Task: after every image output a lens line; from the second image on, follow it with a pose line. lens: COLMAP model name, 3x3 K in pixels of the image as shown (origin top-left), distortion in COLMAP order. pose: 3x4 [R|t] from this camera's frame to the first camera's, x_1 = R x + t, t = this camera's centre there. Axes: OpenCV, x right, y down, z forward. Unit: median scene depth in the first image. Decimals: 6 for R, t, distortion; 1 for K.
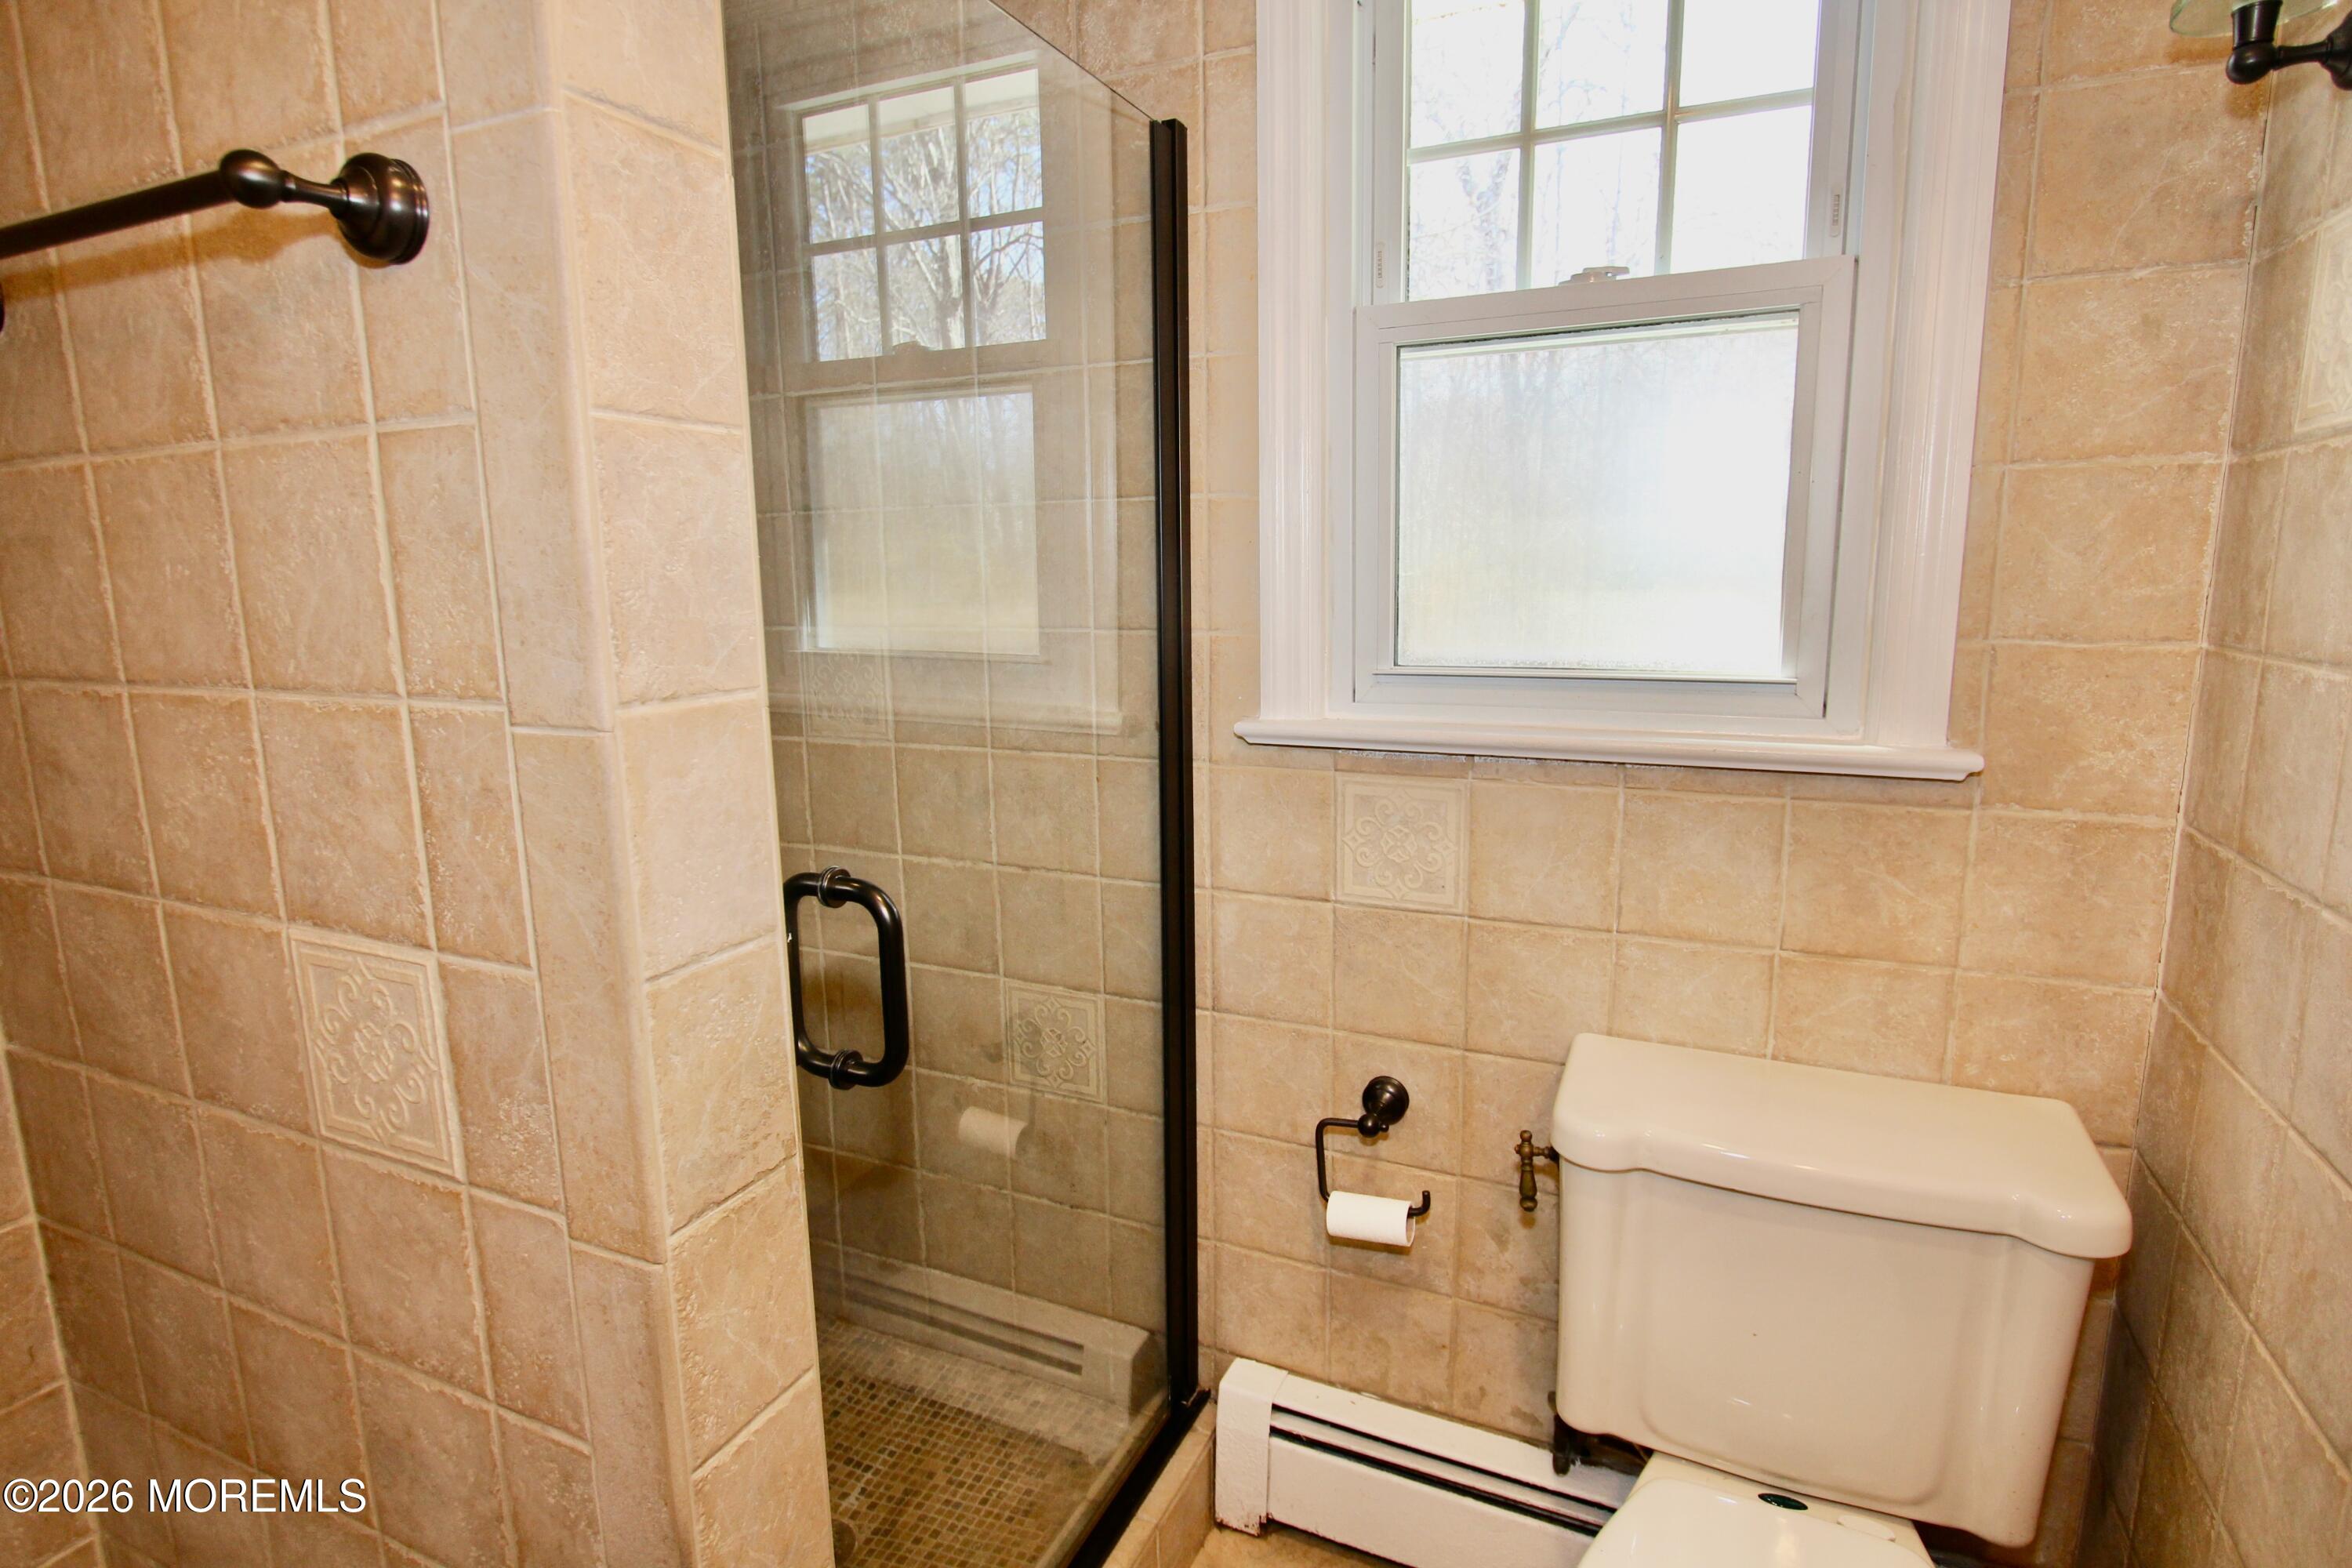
lens RADIAL K [[1182.7, 0, 1189.4], [0, 1182.7, 777.5], [0, 0, 1]] dist [-0.011848, 0.000085]
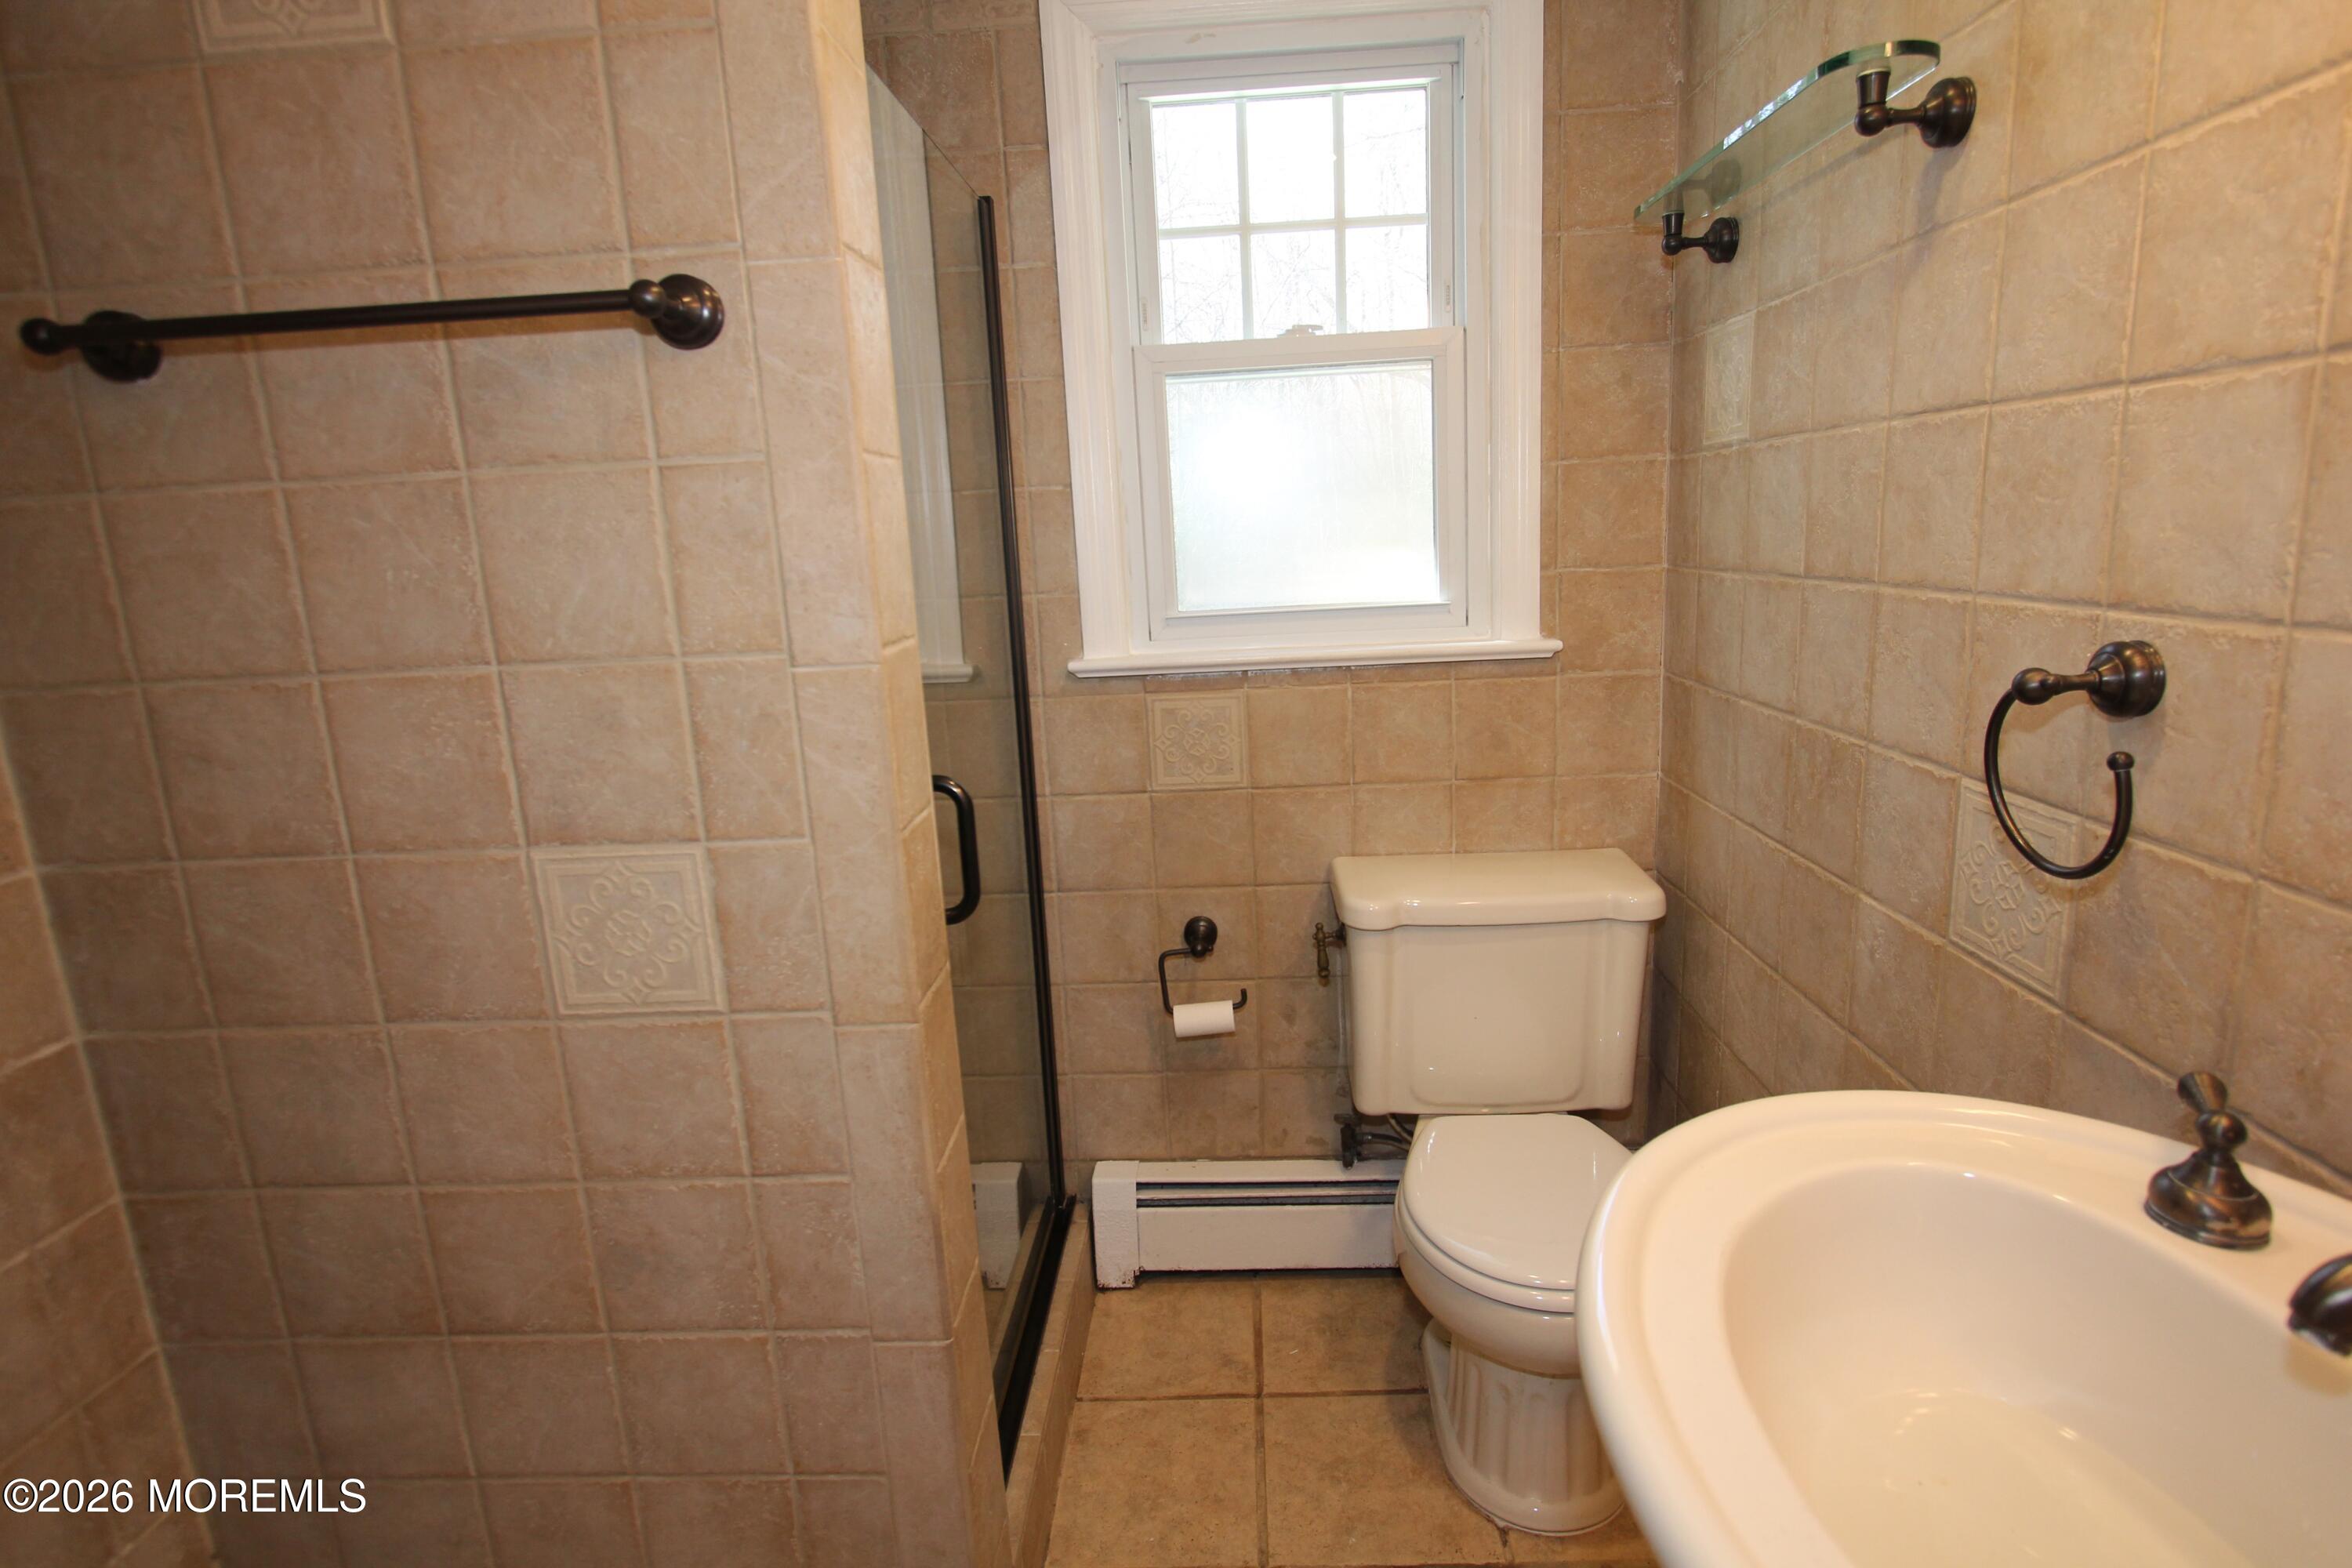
lens RADIAL K [[1182.7, 0, 1189.4], [0, 1182.7, 777.5], [0, 0, 1]] dist [-0.011848, 0.000085]
pose [[0.926064, -0.109566, 0.361110, -0.484269], [0.101715, 0.993979, 0.040741, 0.059718], [-0.363400, -0.000999, 0.931633, -0.393502]]
